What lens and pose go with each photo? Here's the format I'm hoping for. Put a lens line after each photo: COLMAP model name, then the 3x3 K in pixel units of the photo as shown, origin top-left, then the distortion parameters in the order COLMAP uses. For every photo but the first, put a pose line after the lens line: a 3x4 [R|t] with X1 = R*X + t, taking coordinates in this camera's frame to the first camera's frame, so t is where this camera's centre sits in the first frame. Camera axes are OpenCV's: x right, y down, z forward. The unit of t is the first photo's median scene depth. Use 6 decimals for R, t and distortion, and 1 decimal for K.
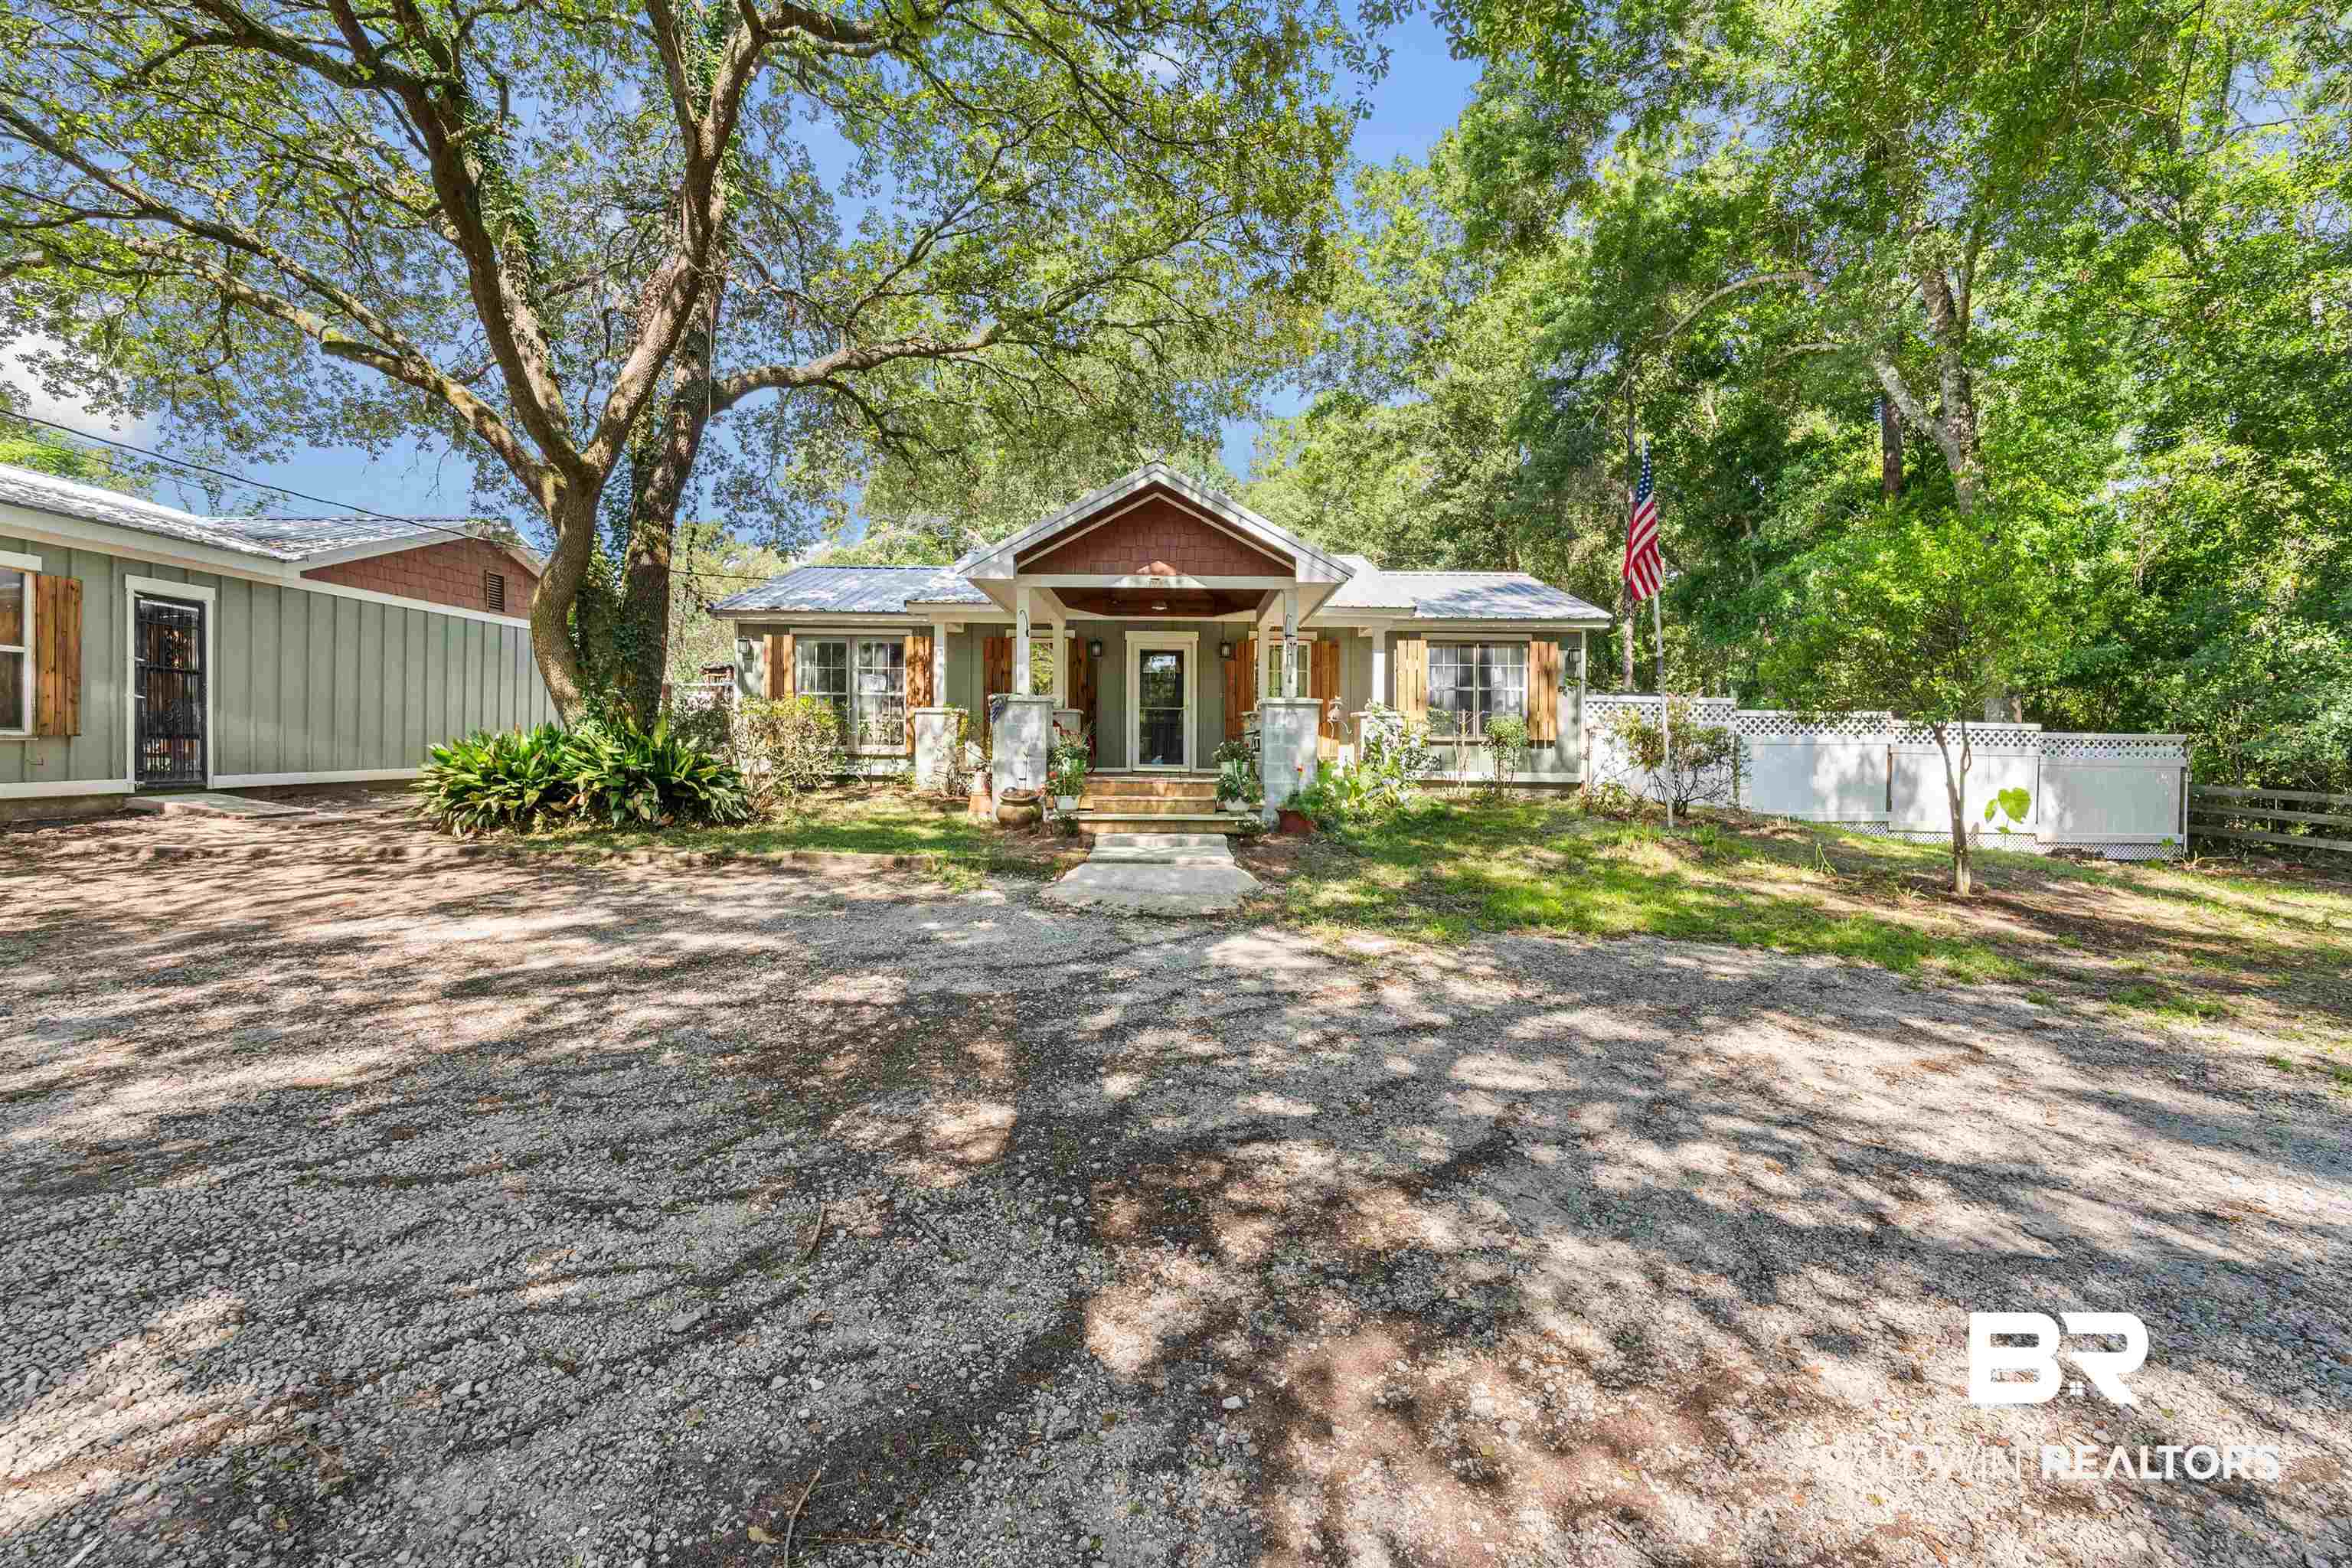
lens RADIAL K [[1028.6, 0, 1215.8], [0, 1028.6, 753.8], [0, 0, 1]] dist [0.002677, -0.000060]
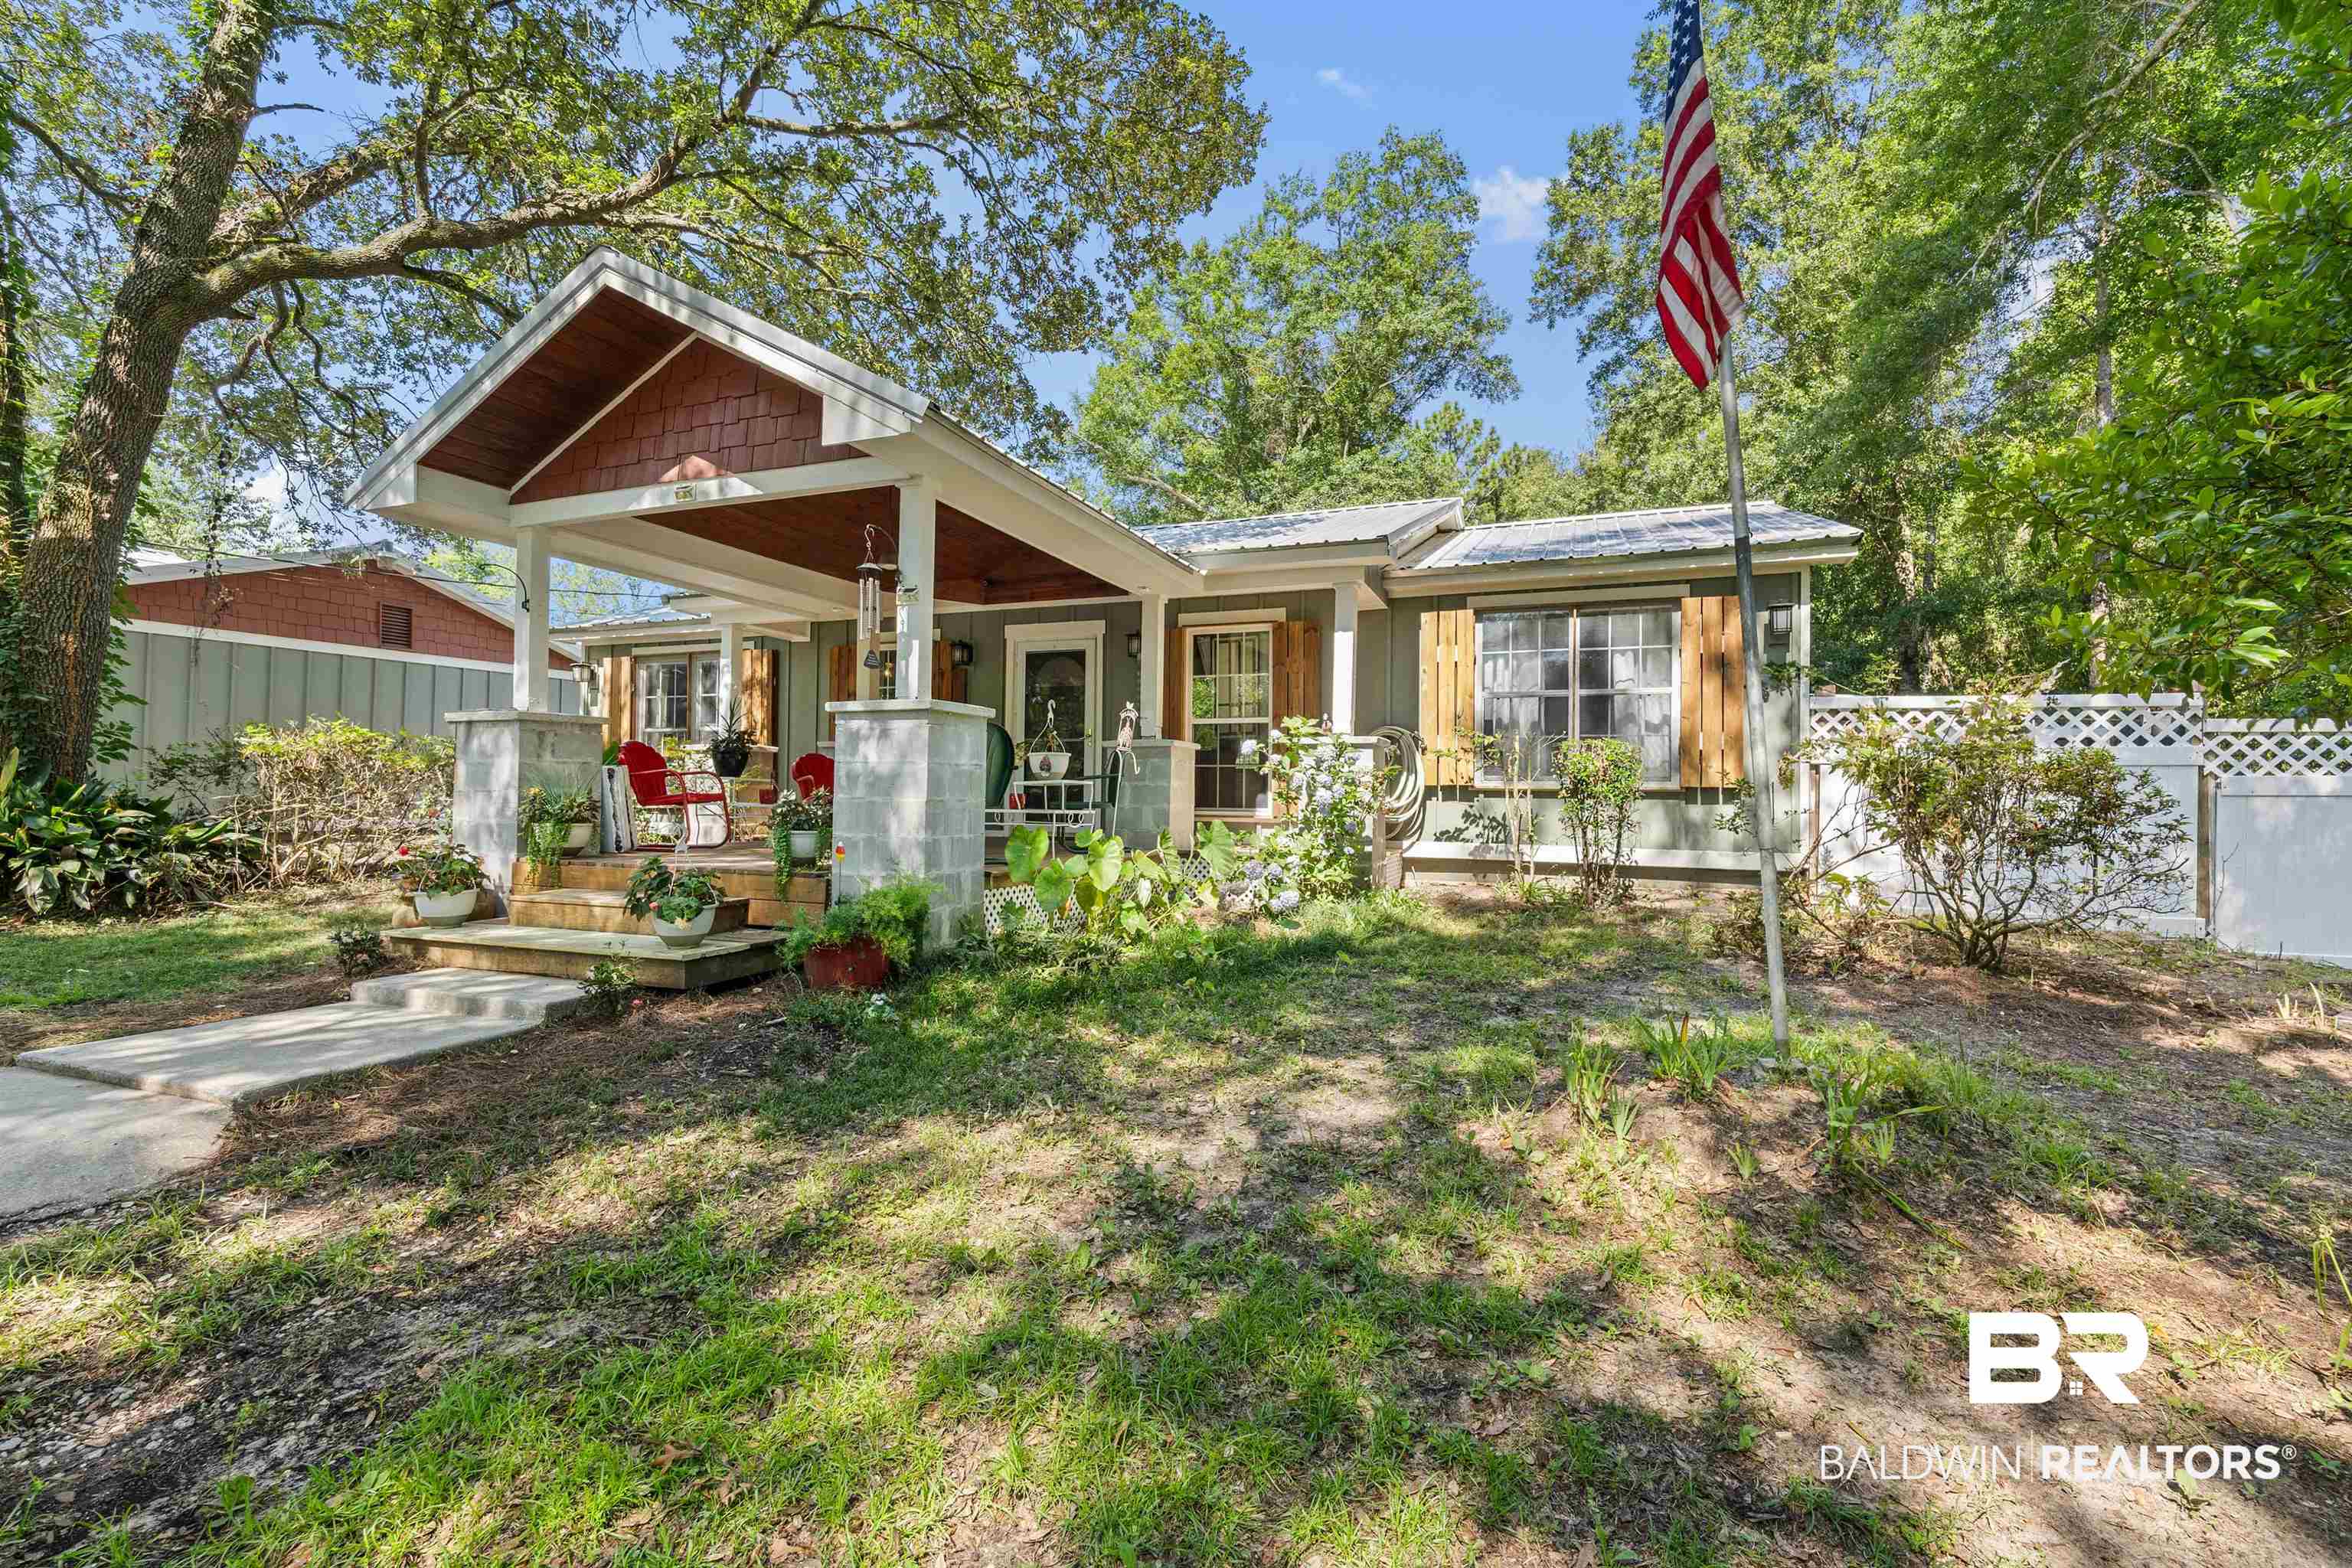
lens RADIAL K [[1028.6, 0, 1177.8], [0, 1028.6, 785.2], [0, 0, 1]] dist [0.002677, -0.000060]
pose [[0.922309, -0.003251, -0.386438, 0.278553], [-0.004428, 0.999810, -0.018978, -0.004089], [0.386427, 0.019215, 0.922120, 0.436961]]
